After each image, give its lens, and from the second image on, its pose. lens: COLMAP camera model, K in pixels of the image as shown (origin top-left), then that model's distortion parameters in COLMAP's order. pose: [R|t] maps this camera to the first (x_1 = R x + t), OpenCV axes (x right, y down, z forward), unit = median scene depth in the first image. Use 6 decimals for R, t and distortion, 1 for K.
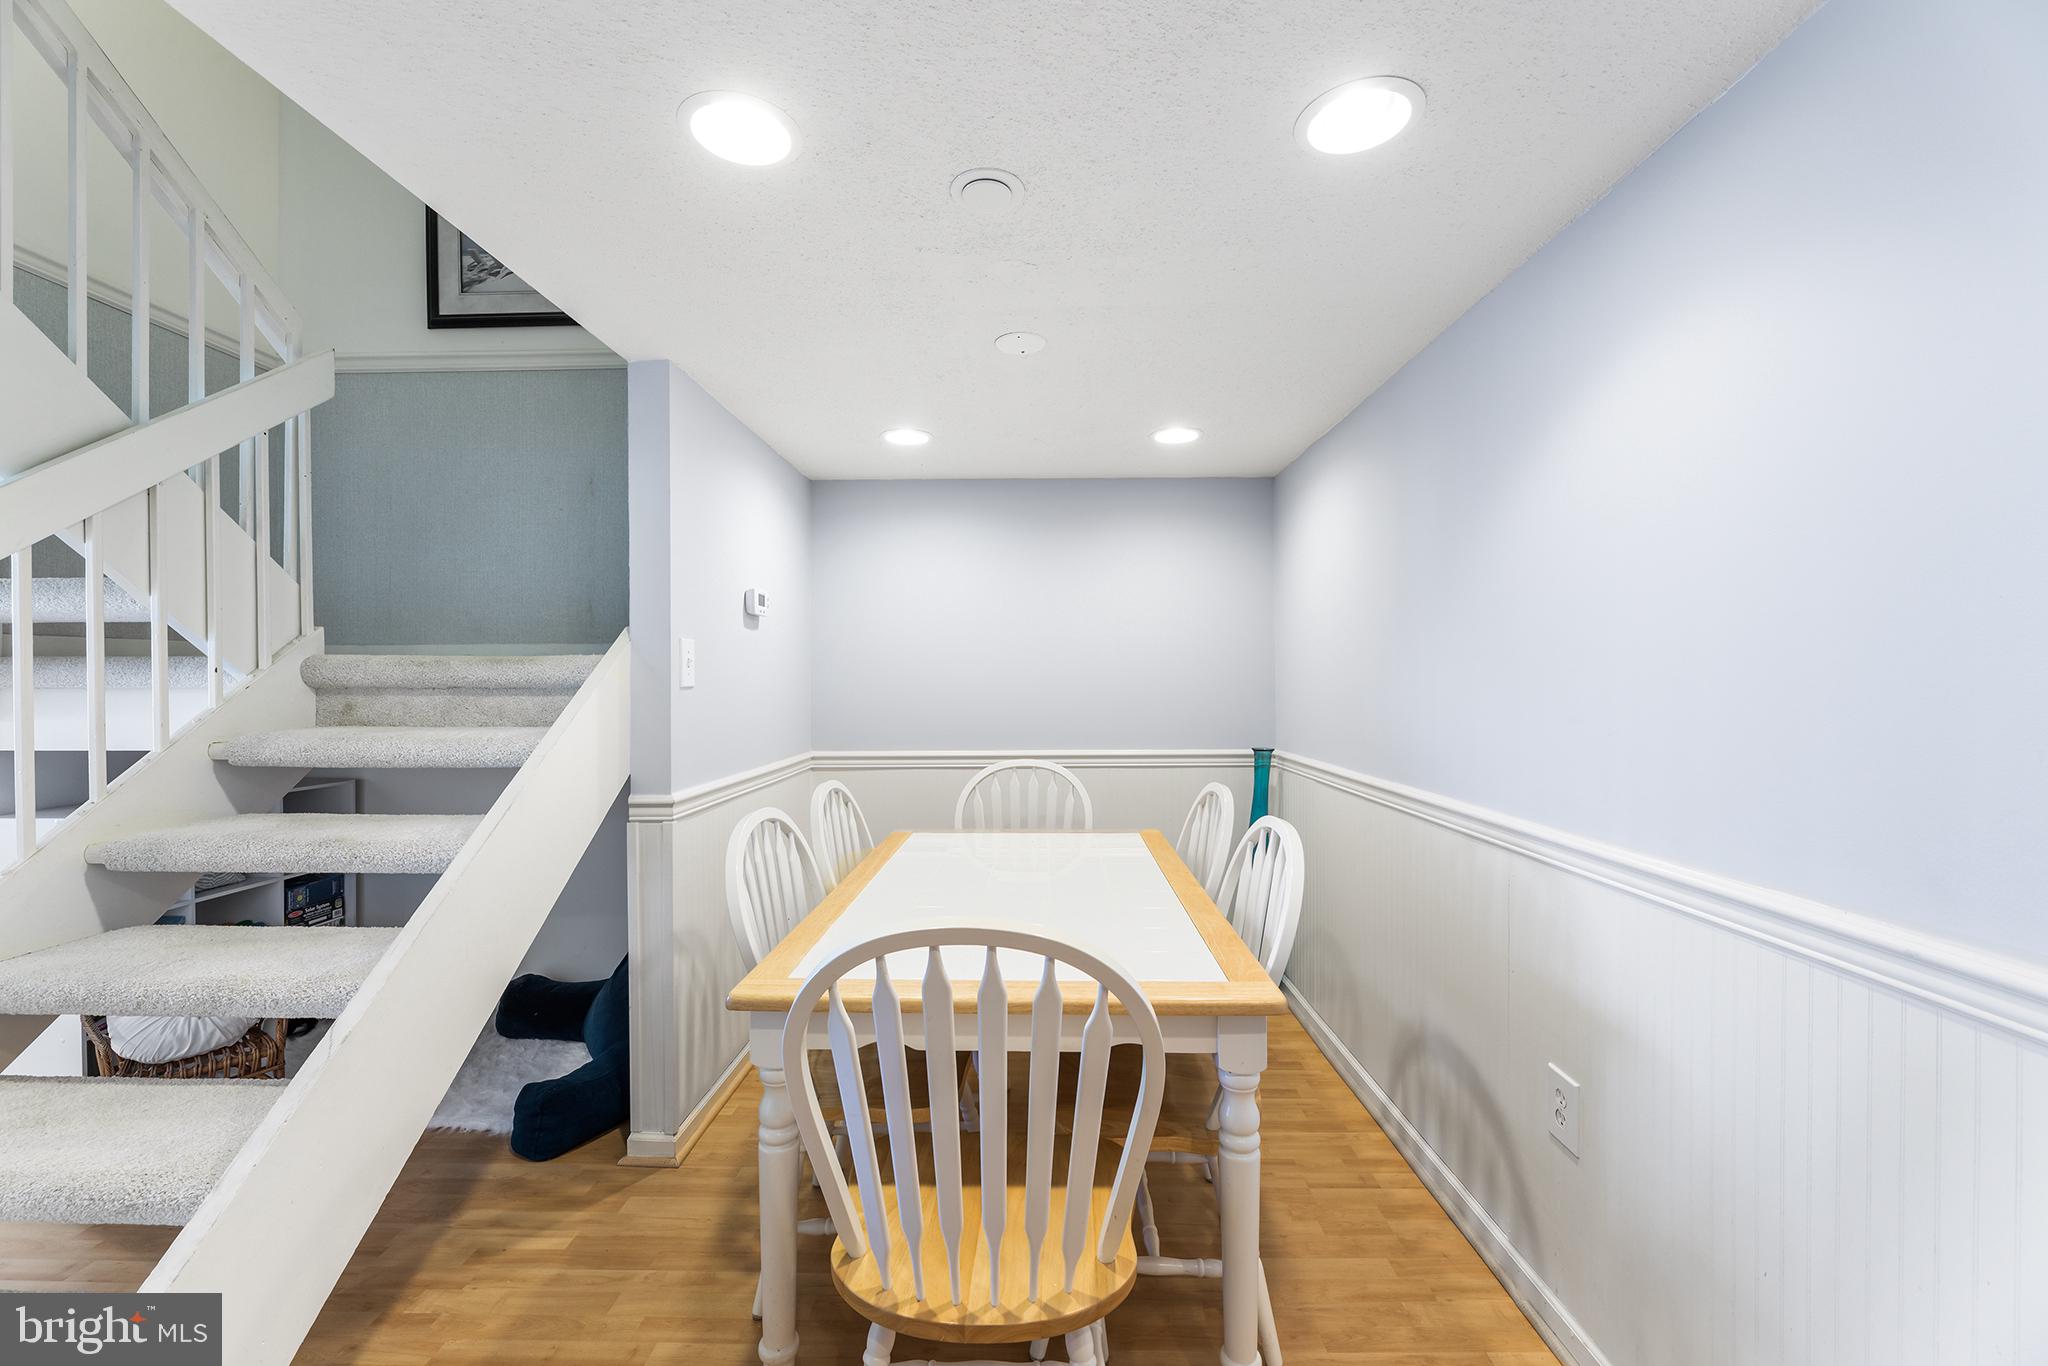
lens RADIAL K [[848.0, 0, 1024.7], [0, 848.0, 683.2], [0, 0, 1]] dist [-0.000545, -0.000887]
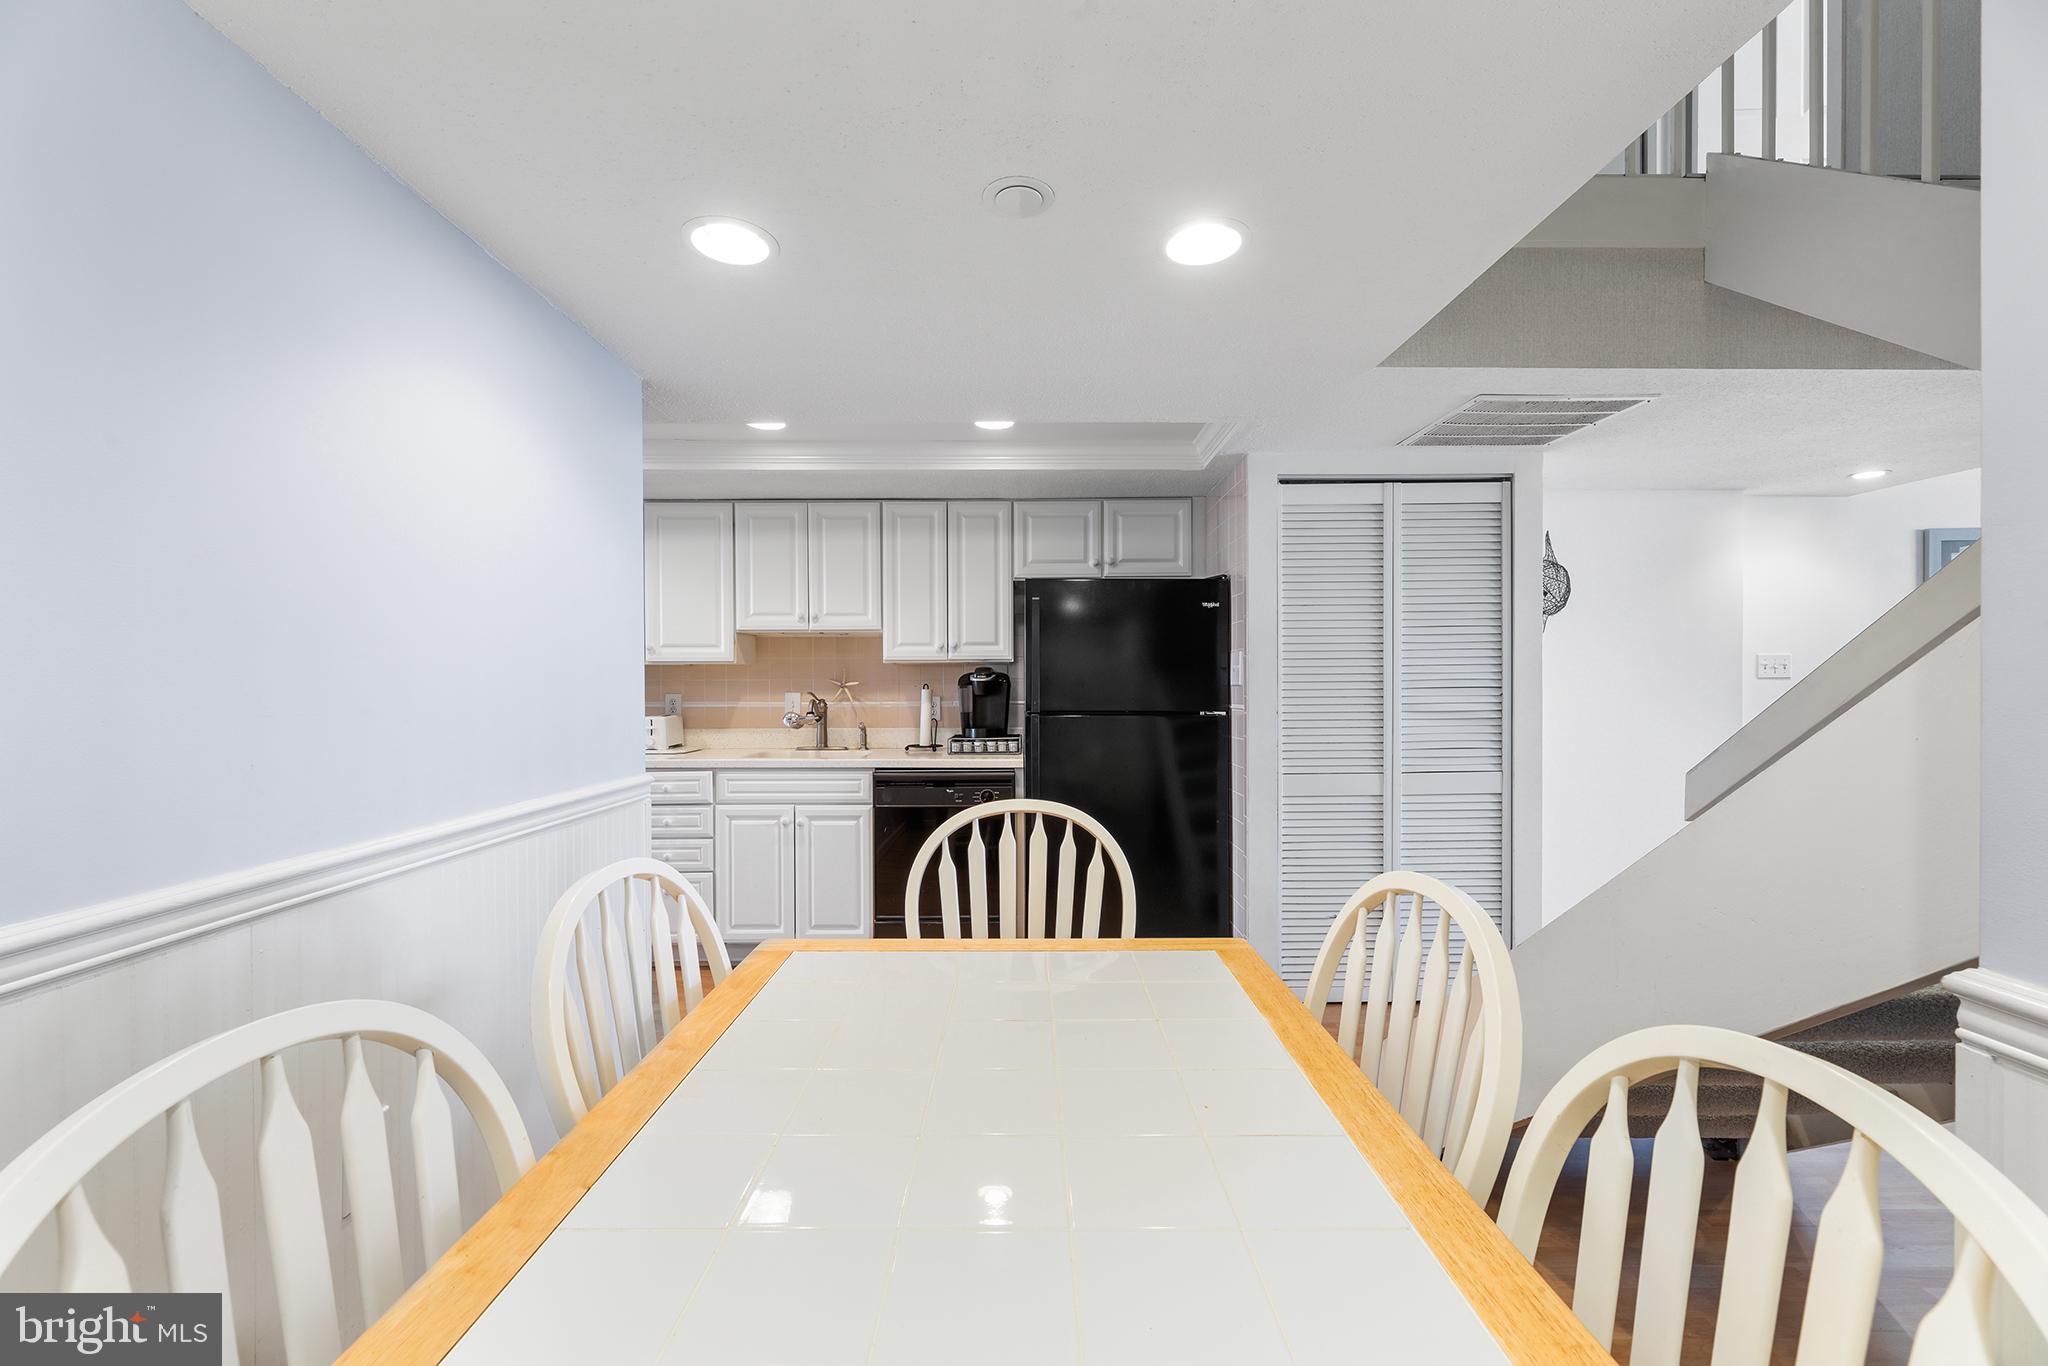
lens RADIAL K [[848.0, 0, 1025.3], [0, 848.0, 688.5], [0, 0, 1]] dist [-0.000545, -0.000887]
pose [[-0.999414, 0.000556, -0.034211, -0.014586], [0.000329, 0.999978, 0.006645, 0.012635], [0.034214, 0.006630, -0.999393, 1.936113]]
